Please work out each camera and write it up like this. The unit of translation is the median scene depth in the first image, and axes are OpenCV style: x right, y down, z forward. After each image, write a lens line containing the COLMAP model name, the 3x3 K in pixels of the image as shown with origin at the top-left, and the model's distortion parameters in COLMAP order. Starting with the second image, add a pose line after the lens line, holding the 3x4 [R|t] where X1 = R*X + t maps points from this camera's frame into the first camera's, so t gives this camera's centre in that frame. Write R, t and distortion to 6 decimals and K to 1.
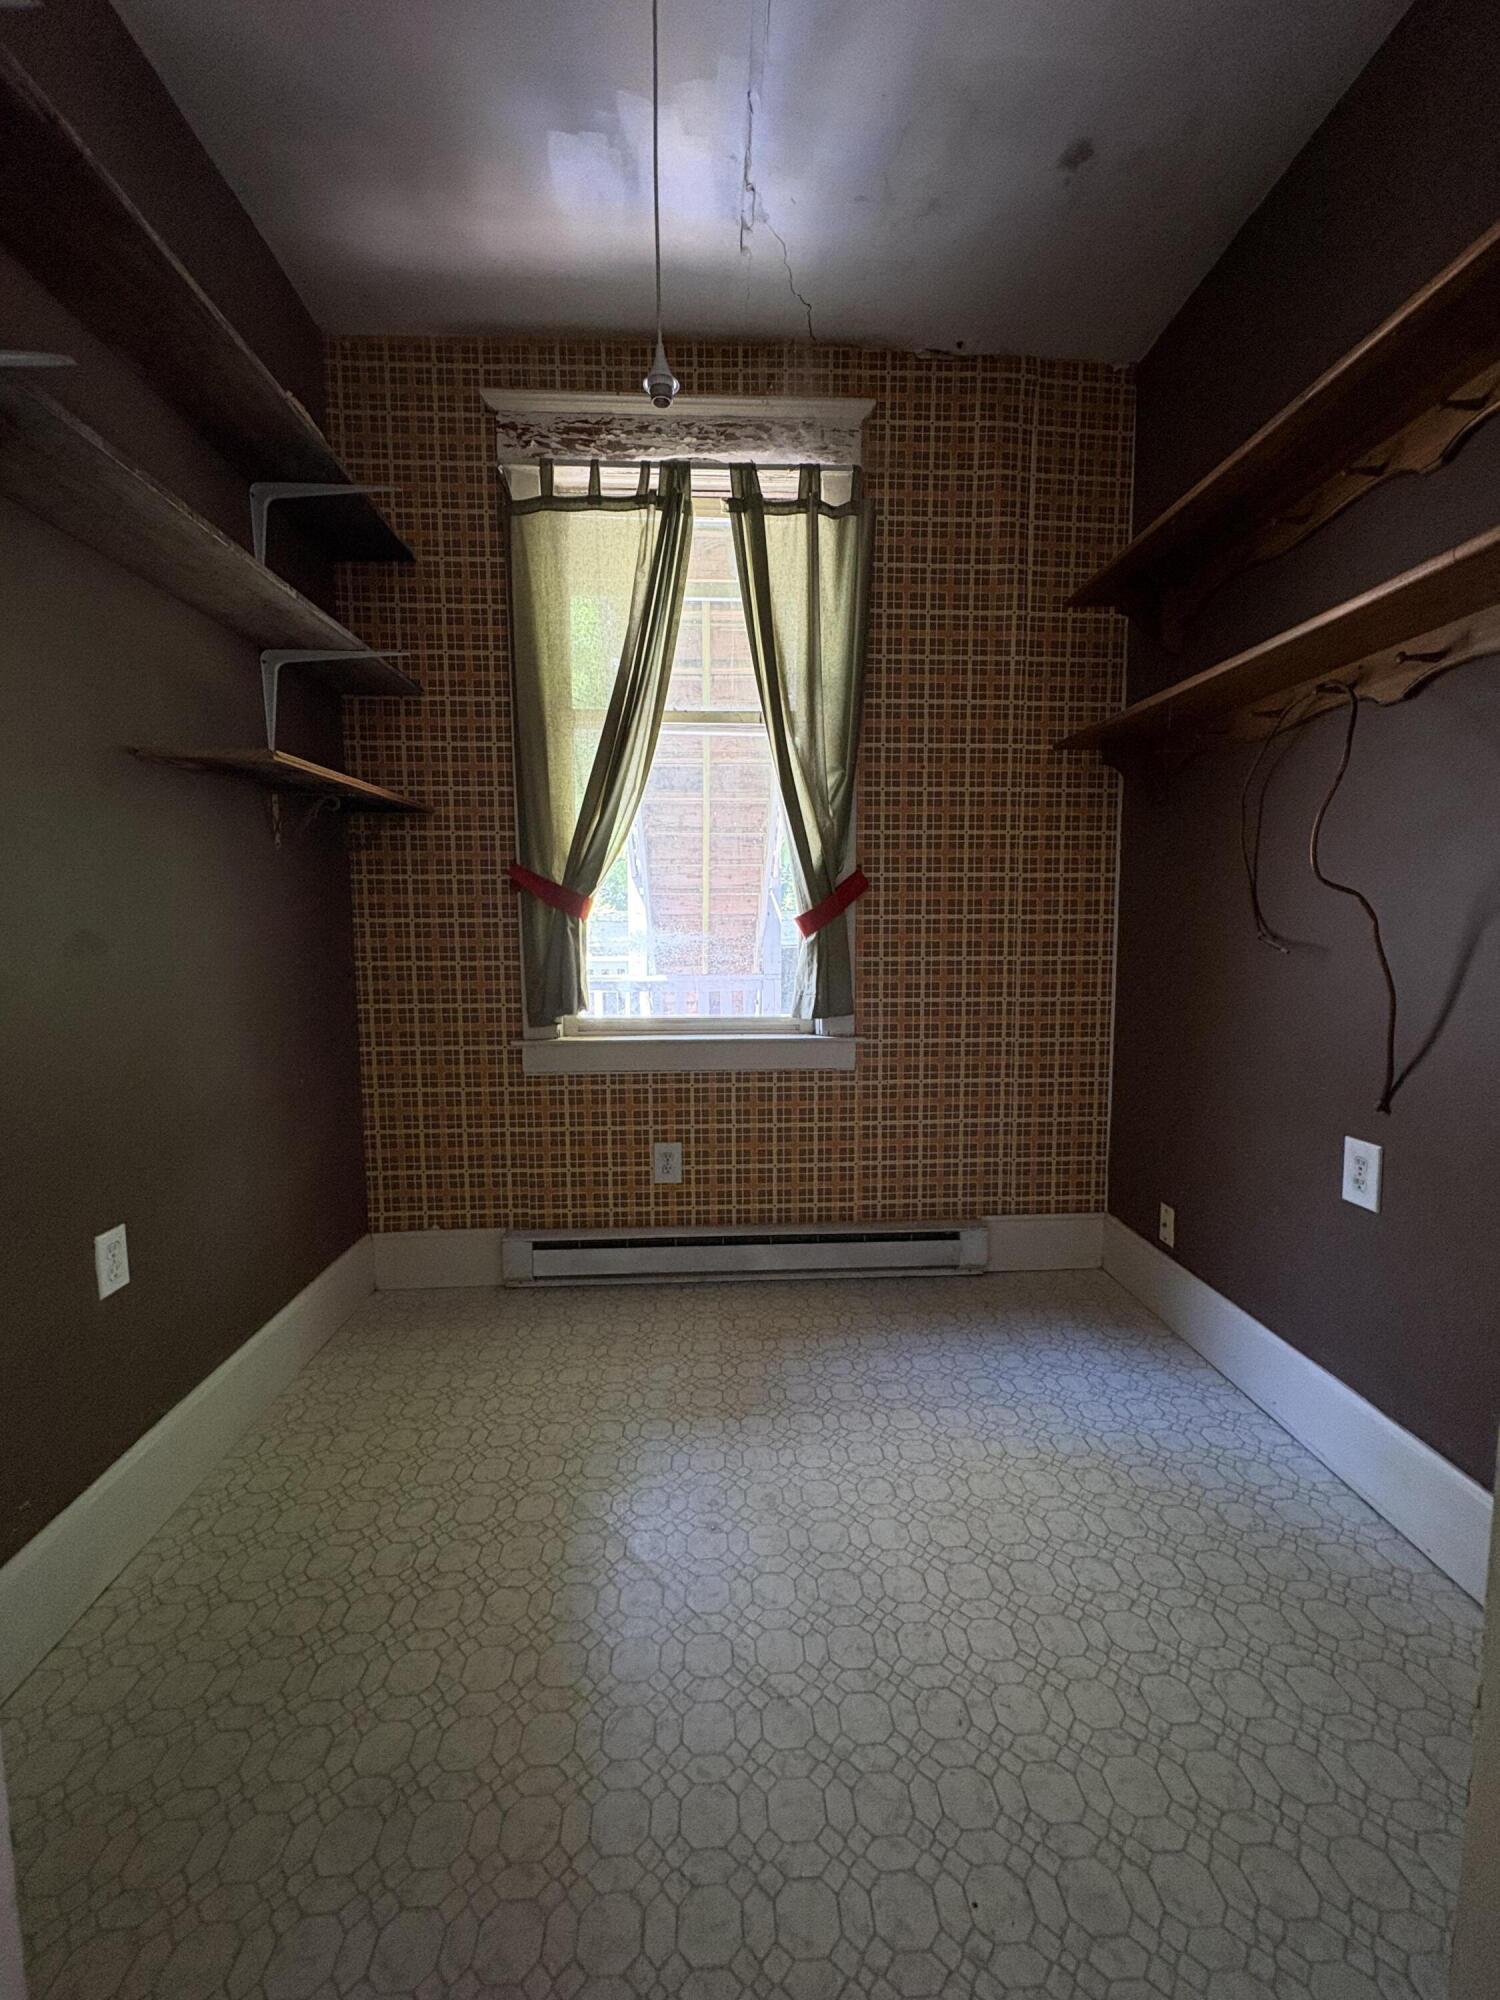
lens RADIAL K [[805.4, 0, 752.2], [0, 805.4, 1012.0], [0, 0, 1]] dist [-0.001162, 0.000724]
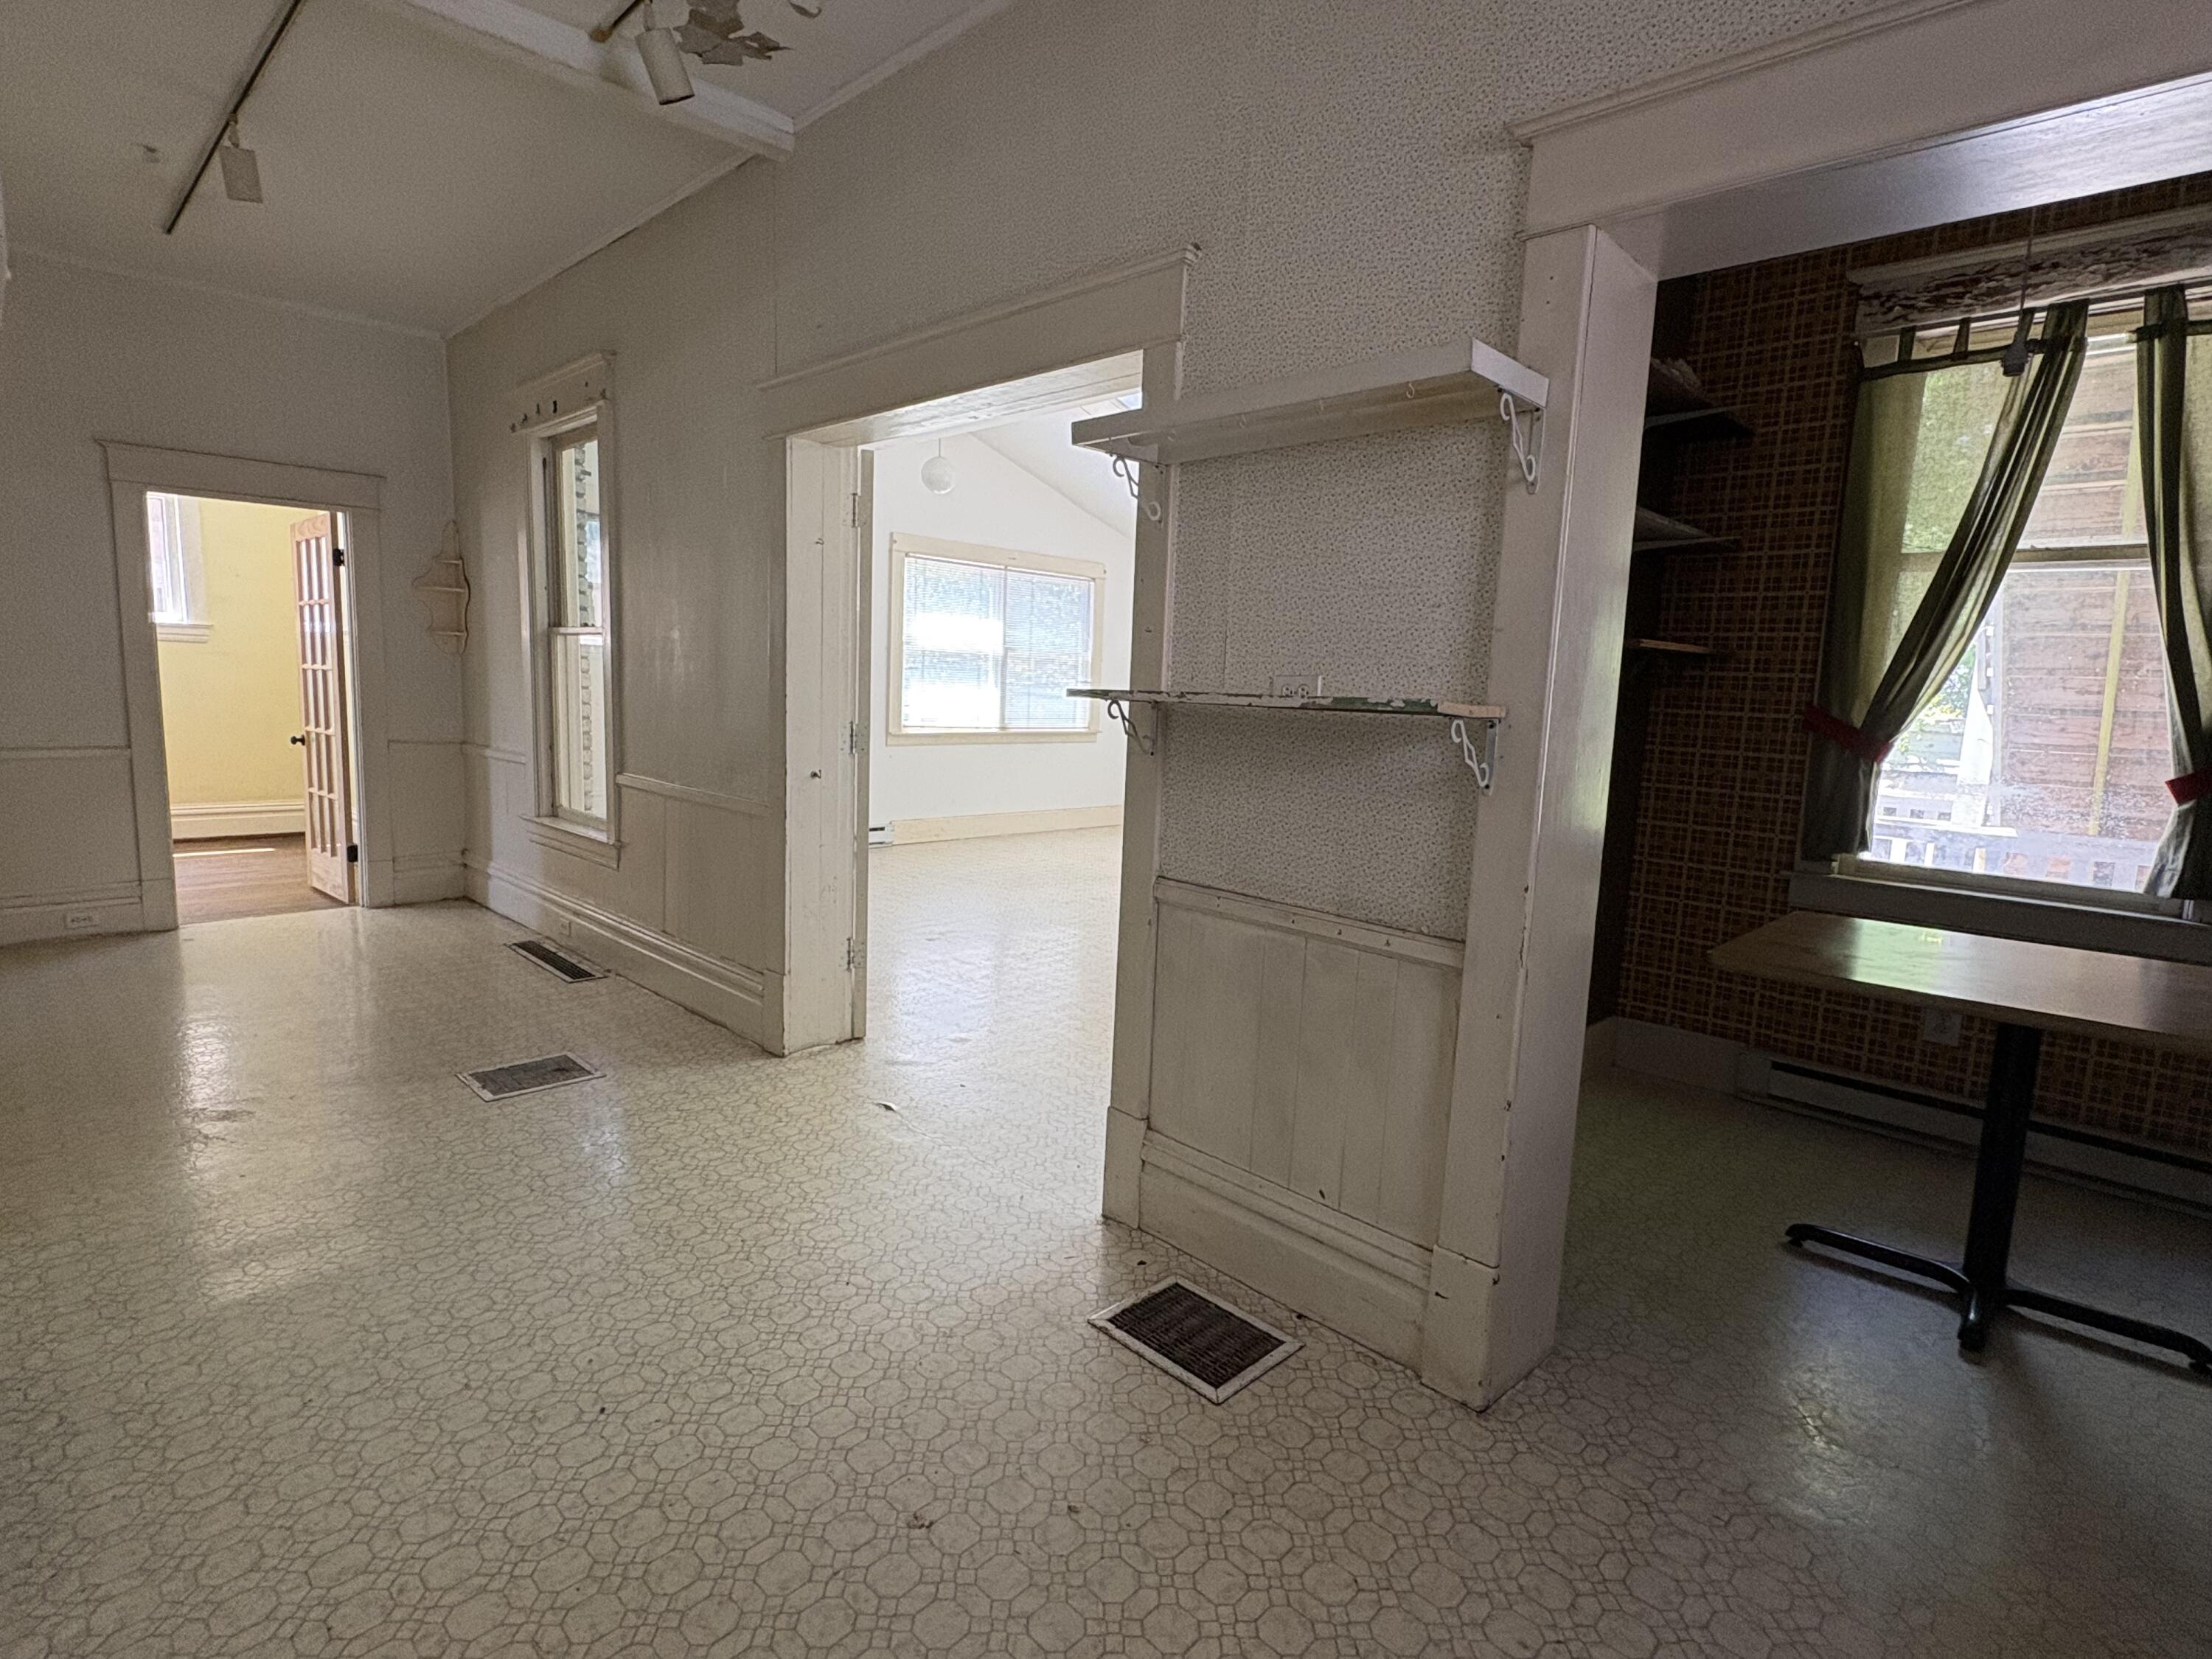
lens RADIAL K [[1083.7, 0, 1117.9], [0, 1083.7, 828.9], [0, 0, 1]] dist [0.004180, -0.002041]
pose [[0.672182, 0.126398, -0.729517, 0.156874], [-0.125992, 0.990476, 0.055523, 0.013118], [0.729587, 0.054592, 0.681705, -0.641385]]
